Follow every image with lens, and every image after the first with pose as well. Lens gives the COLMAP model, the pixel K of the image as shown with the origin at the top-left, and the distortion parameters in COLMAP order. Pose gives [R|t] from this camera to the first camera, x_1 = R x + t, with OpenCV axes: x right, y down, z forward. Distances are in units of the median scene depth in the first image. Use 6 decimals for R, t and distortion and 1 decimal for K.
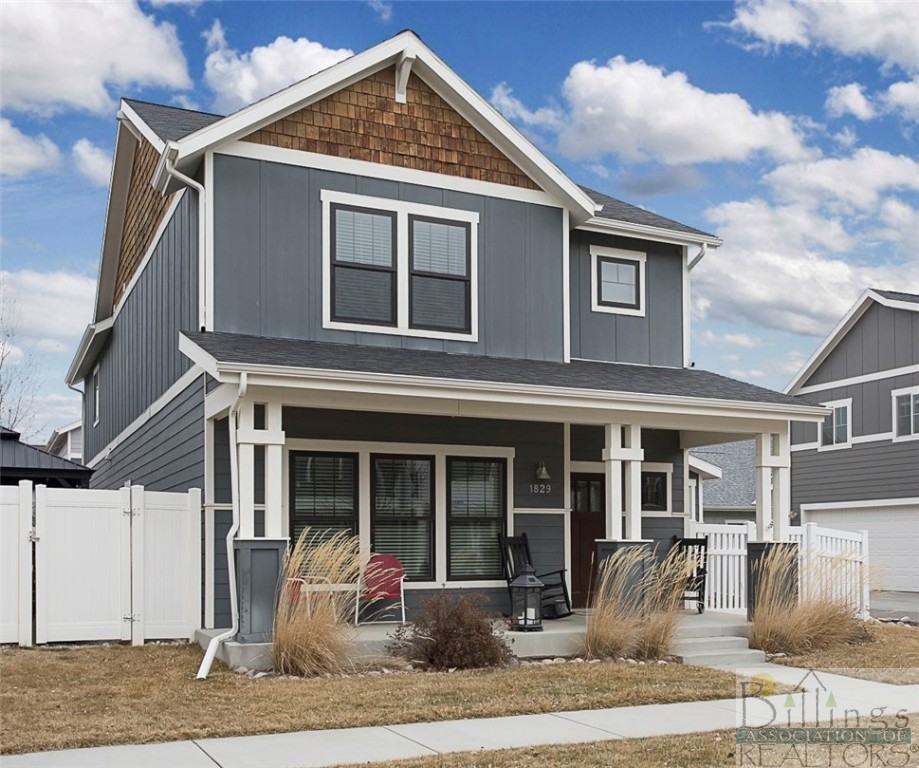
lens RADIAL K [[1132.7, 0, 459.5], [0, 1132.7, 384.0], [0, 0, 1]] dist [0.007298, -0.015227]
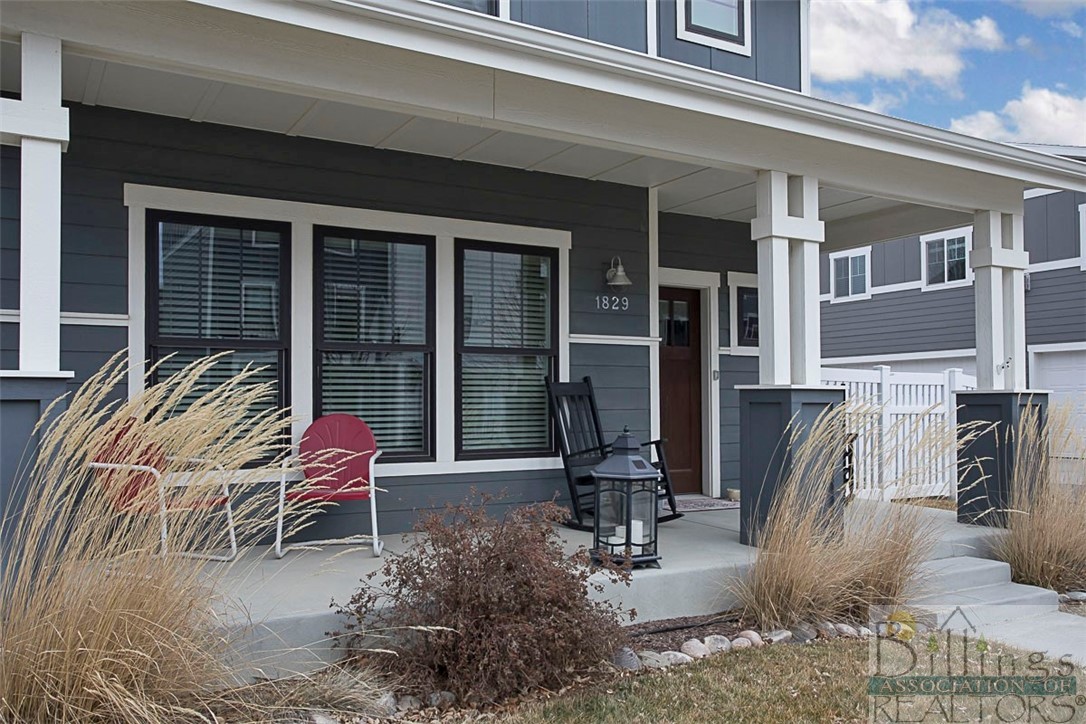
lens RADIAL K [[858.6, 0, 543.0], [0, 858.6, 362.0], [0, 0, 1]] dist [-0.008012, -0.002301]
pose [[0.991255, 0.007662, 0.131741, -0.024523], [-0.019650, 0.995753, 0.089941, 0.086934], [-0.130493, -0.091743, 0.987195, 0.581220]]
